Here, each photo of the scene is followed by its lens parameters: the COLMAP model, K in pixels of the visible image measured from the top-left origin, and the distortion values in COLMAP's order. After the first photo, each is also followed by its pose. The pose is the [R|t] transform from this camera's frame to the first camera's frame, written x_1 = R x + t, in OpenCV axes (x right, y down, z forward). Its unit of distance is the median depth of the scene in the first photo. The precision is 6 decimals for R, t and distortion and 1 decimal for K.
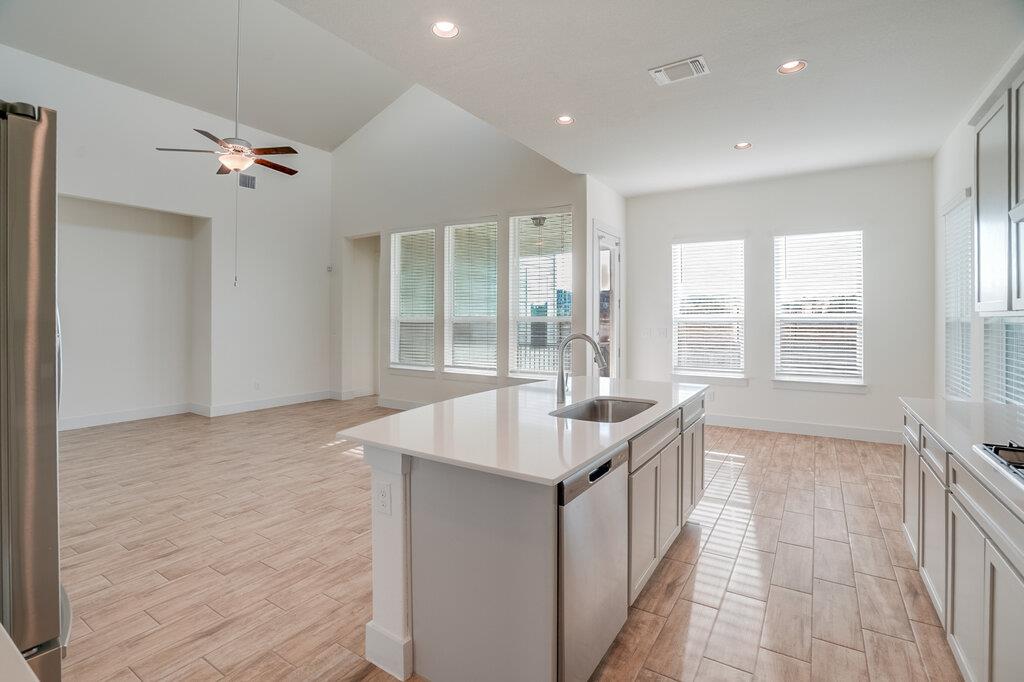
lens RADIAL K [[471.2, 0, 496.8], [0, 471.2, 322.2], [0, 0, 1]] dist [-0.019761, 0.002356]
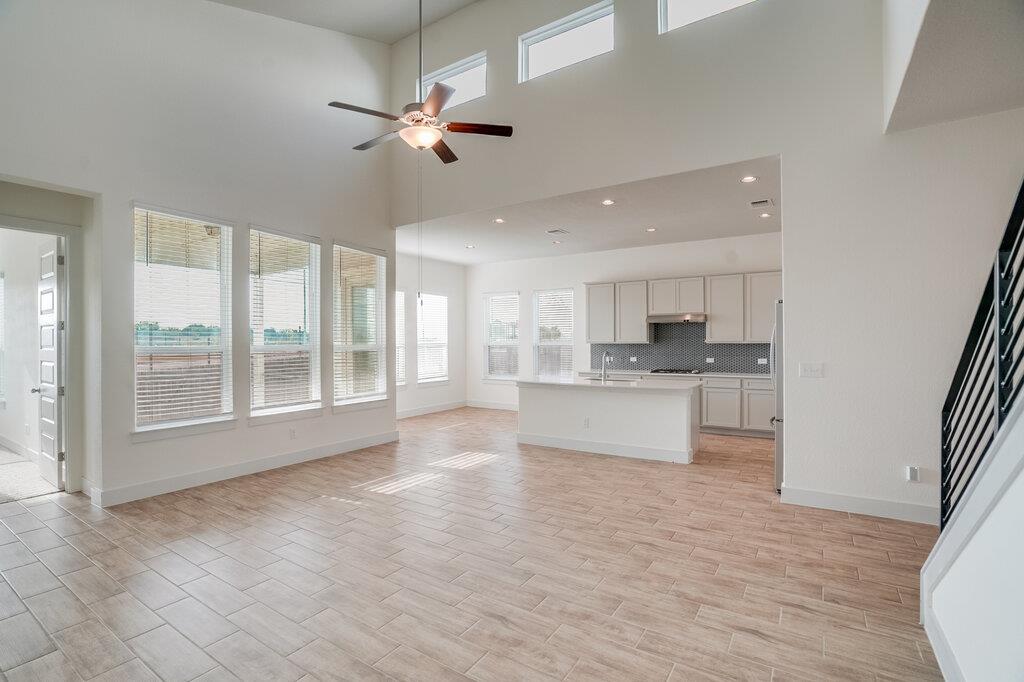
lens RADIAL K [[471.2, 0, 514.5], [0, 471.2, 344.3], [0, 0, 1]] dist [-0.019761, 0.002356]
pose [[-0.019070, -0.000793, 0.999818, -1.149770], [0.008411, 0.999964, 0.000954, -0.012118], [-0.999783, 0.008428, -0.019062, 0.770940]]
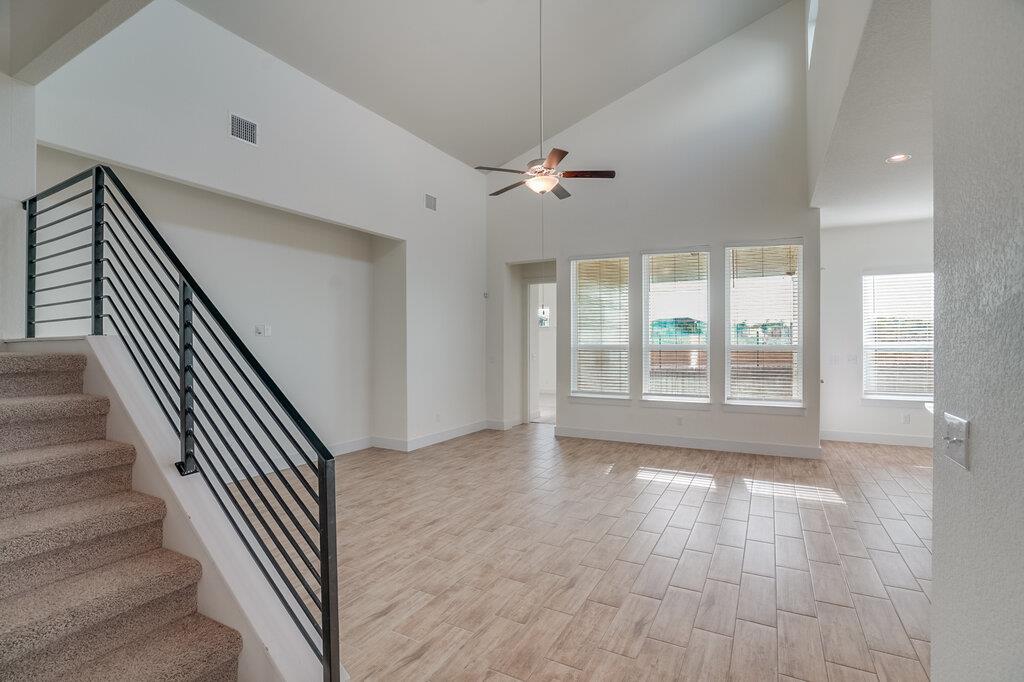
lens RADIAL K [[471.2, 0, 518.3], [0, 471.2, 342.8], [0, 0, 1]] dist [-0.019761, 0.002356]
pose [[0.994486, -0.004105, 0.104790, -0.629059], [0.004796, 0.999968, -0.006342, -0.013881], [-0.104760, 0.006810, 0.994474, 0.044751]]
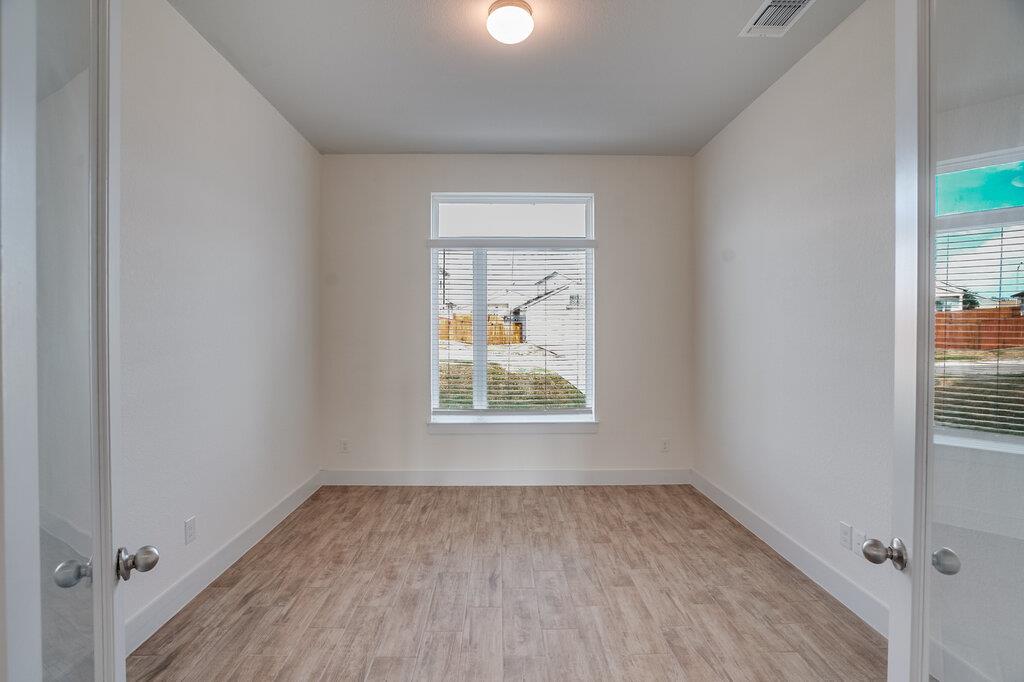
lens RADIAL K [[471.2, 0, 511.3], [0, 471.2, 339.1], [0, 0, 1]] dist [-0.019761, 0.002356]
pose [[-0.812965, 0.006265, -0.582278, -0.384522], [-0.002118, 0.999904, 0.013715, -0.020444], [0.582308, 0.012383, -0.812874, 0.914969]]
